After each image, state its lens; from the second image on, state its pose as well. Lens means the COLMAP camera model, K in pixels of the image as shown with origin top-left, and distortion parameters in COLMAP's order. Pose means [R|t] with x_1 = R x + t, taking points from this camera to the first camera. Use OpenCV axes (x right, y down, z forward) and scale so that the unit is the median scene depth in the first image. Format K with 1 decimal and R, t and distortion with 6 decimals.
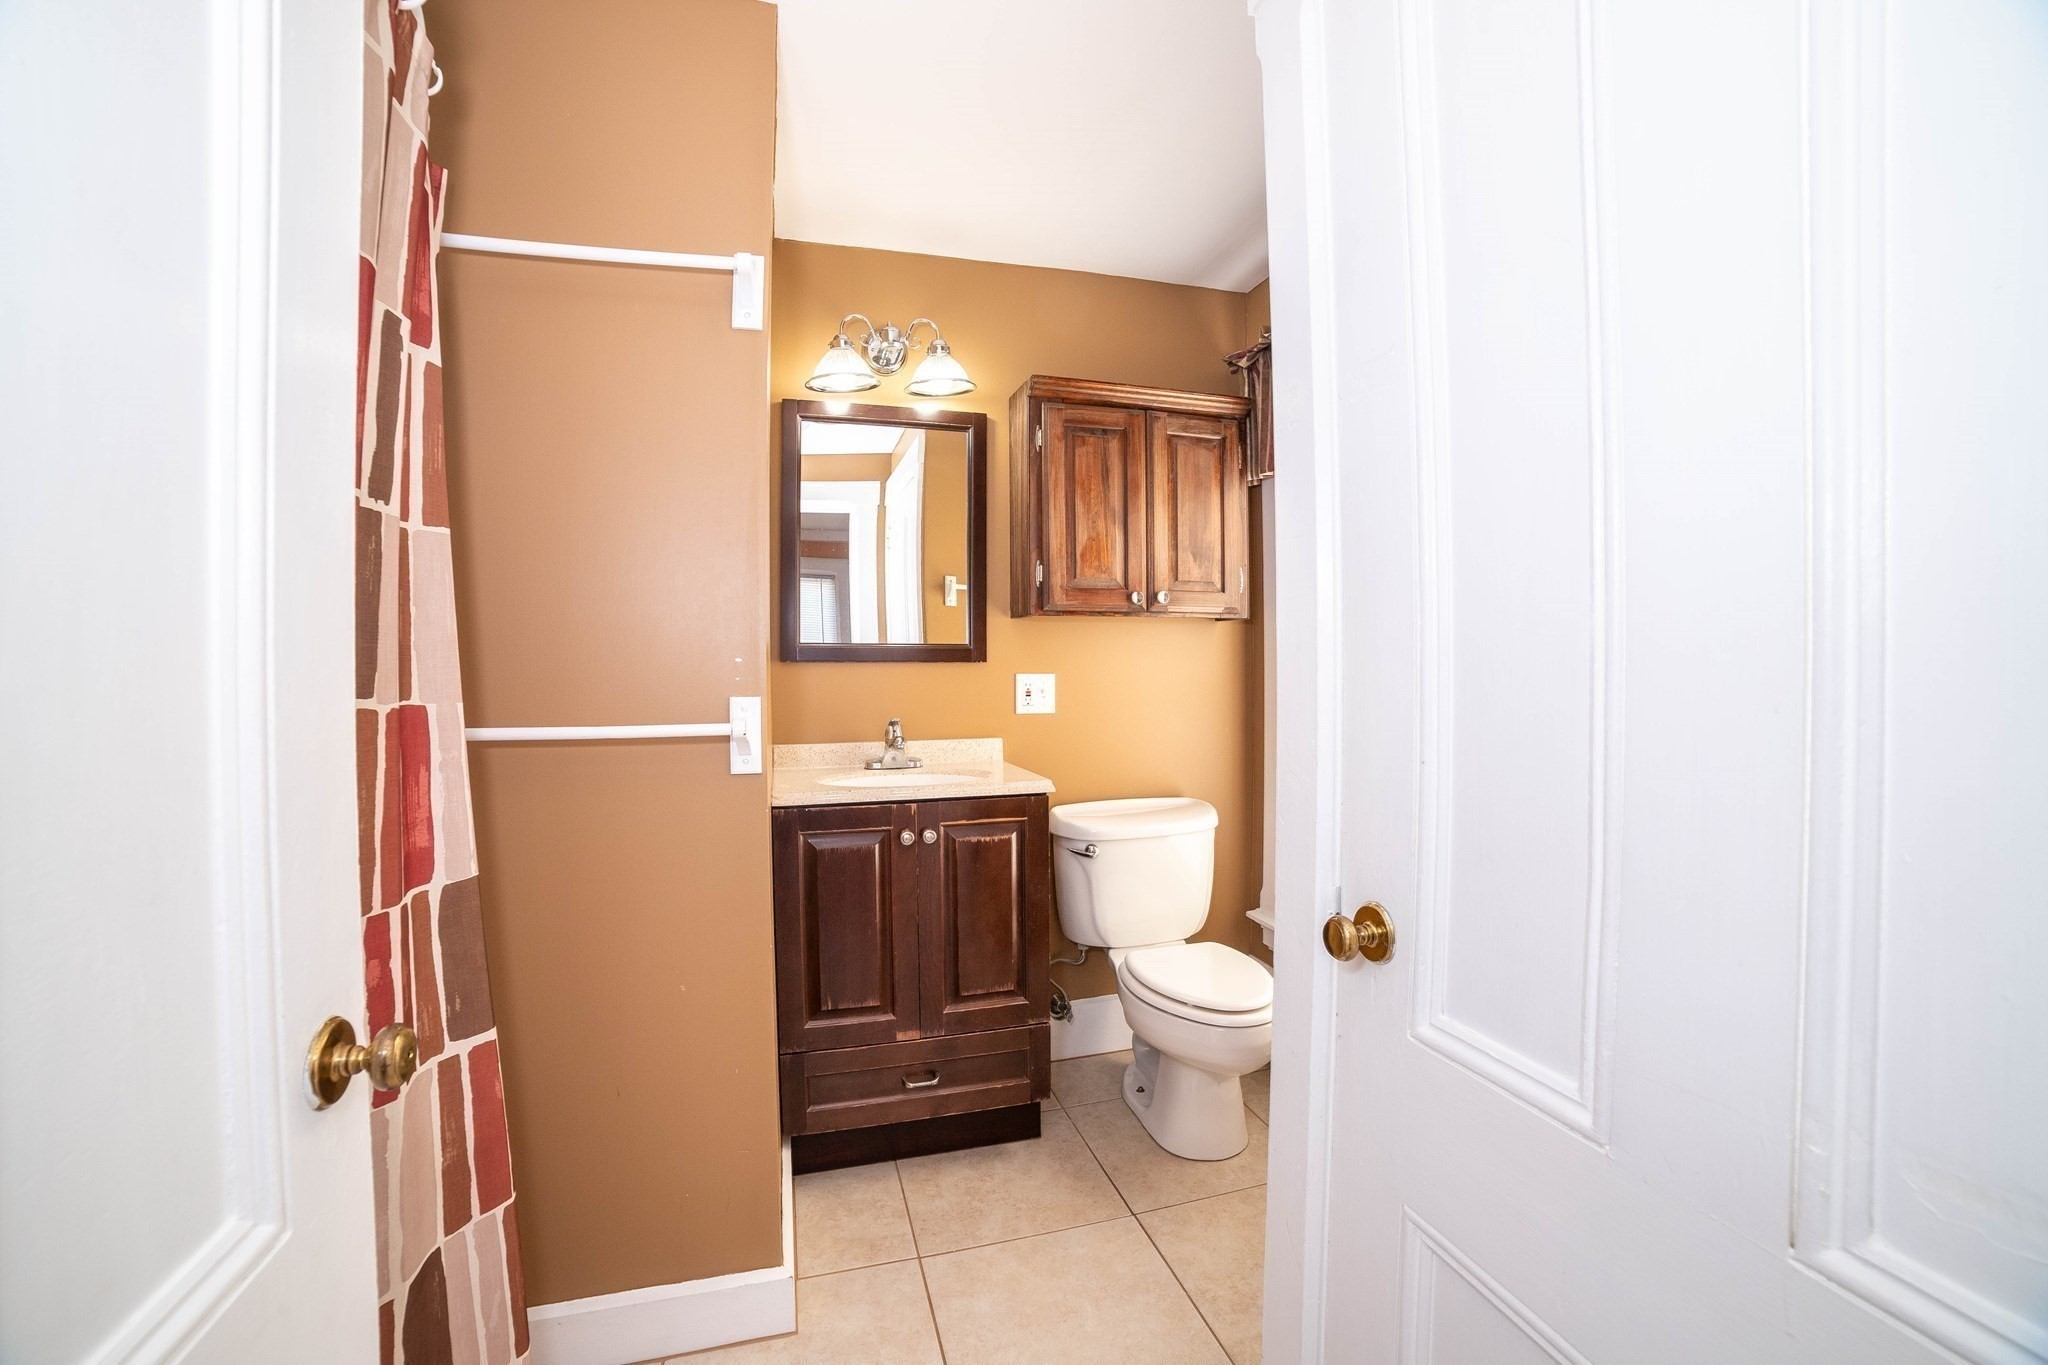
lens RADIAL K [[845.7, 0, 1018.1], [0, 845.7, 670.5], [0, 0, 1]] dist [-0.102033, 0.030427]
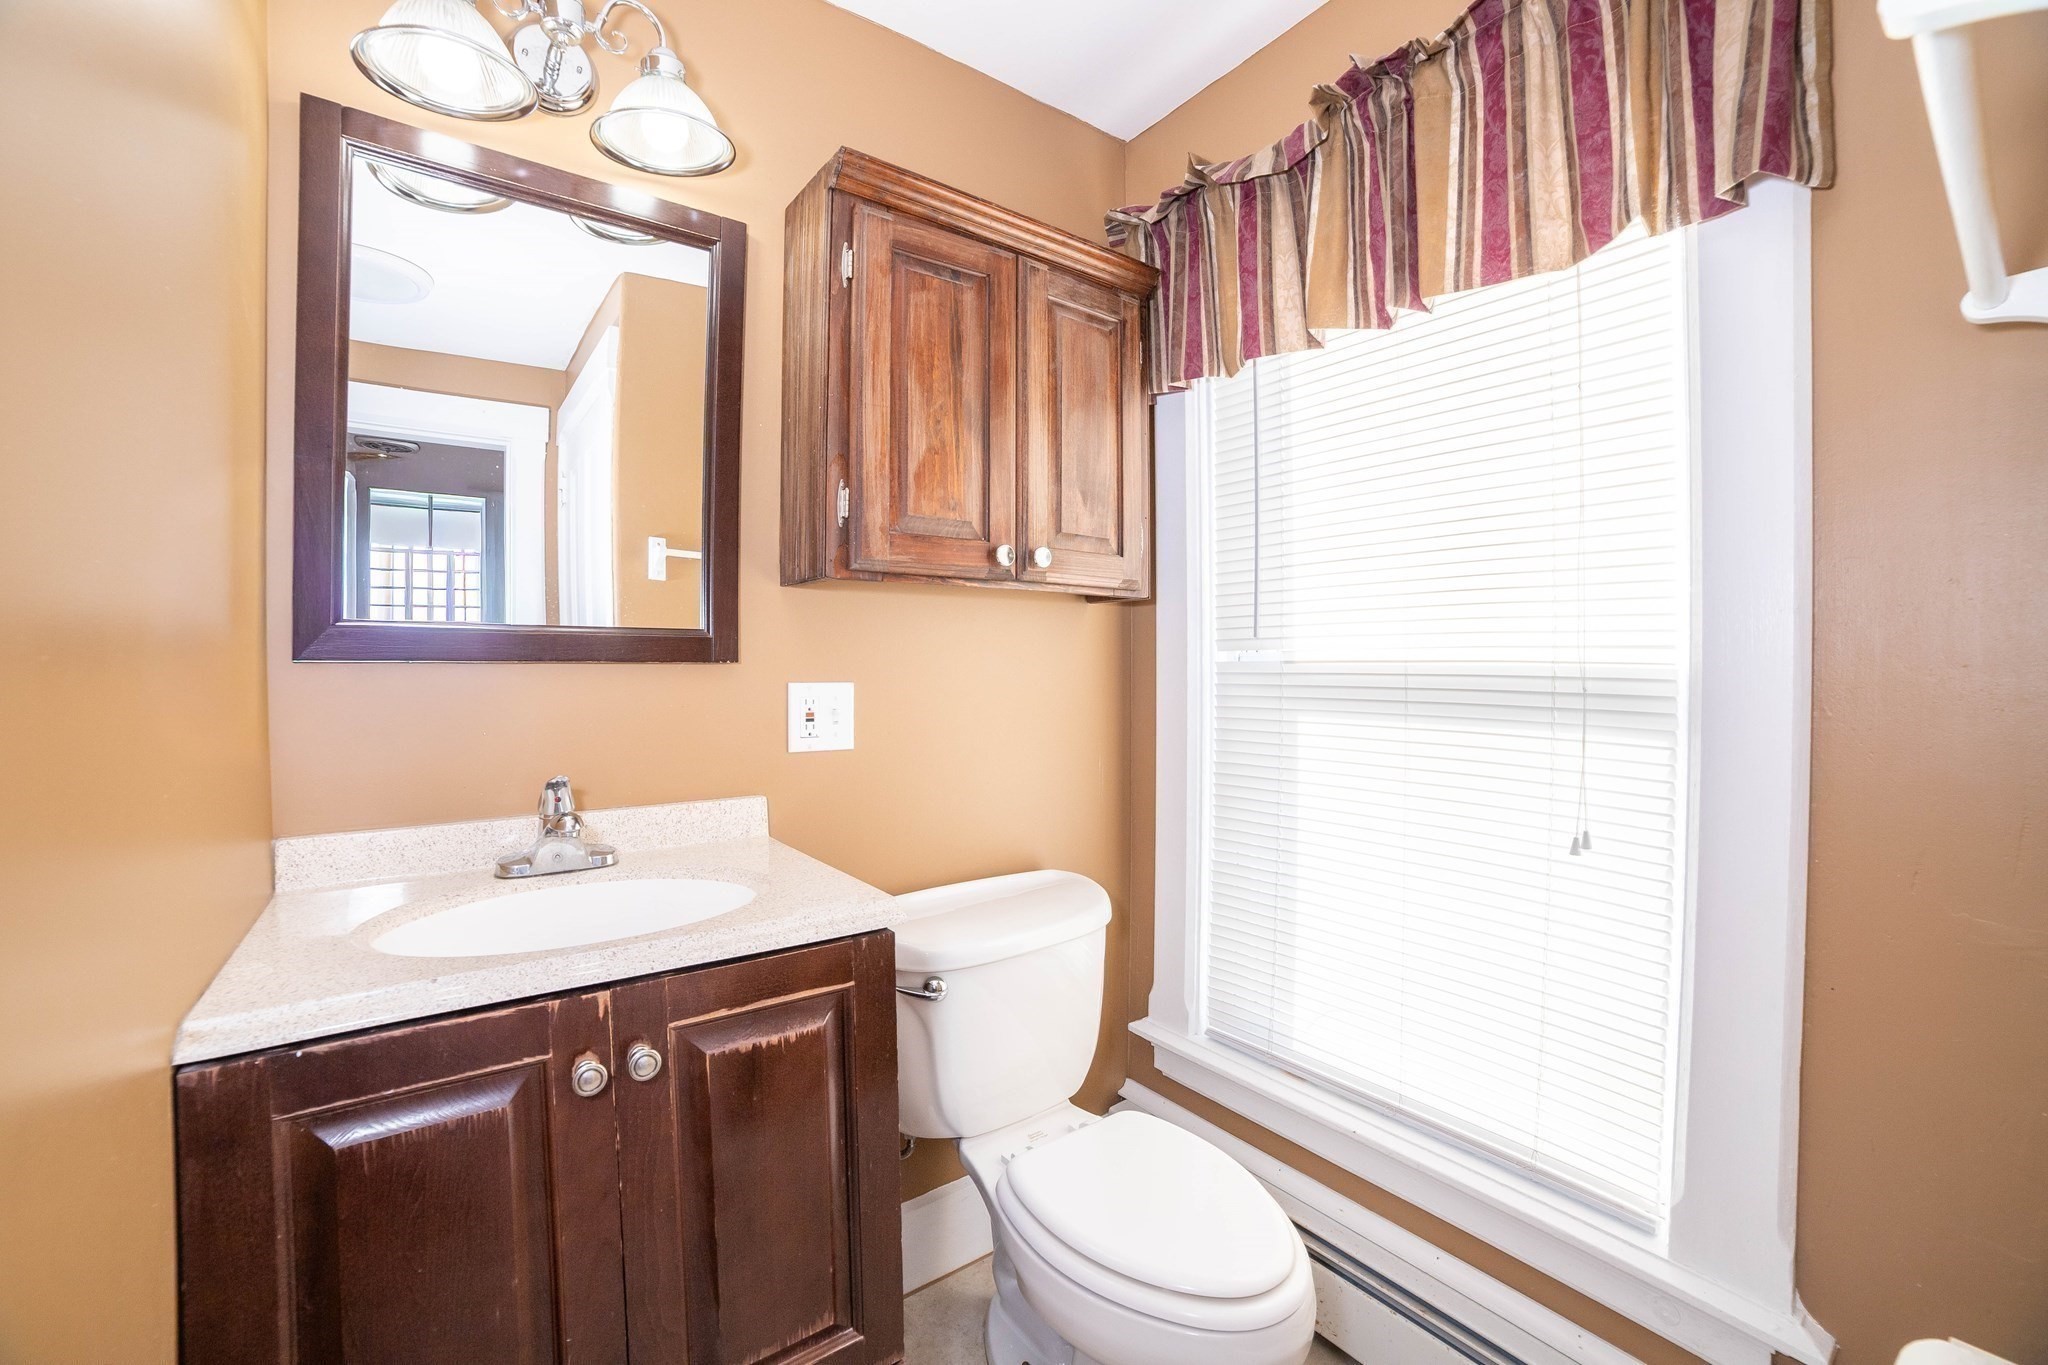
lens RADIAL K [[845.7, 0, 1018.1], [0, 845.7, 670.5], [0, 0, 1]] dist [-0.102033, 0.030427]
pose [[0.941382, 0.000212, 0.337342, -0.052339], [0.001189, 0.999991, -0.003949, -0.002124], [-0.337340, 0.004119, 0.941374, 0.434628]]
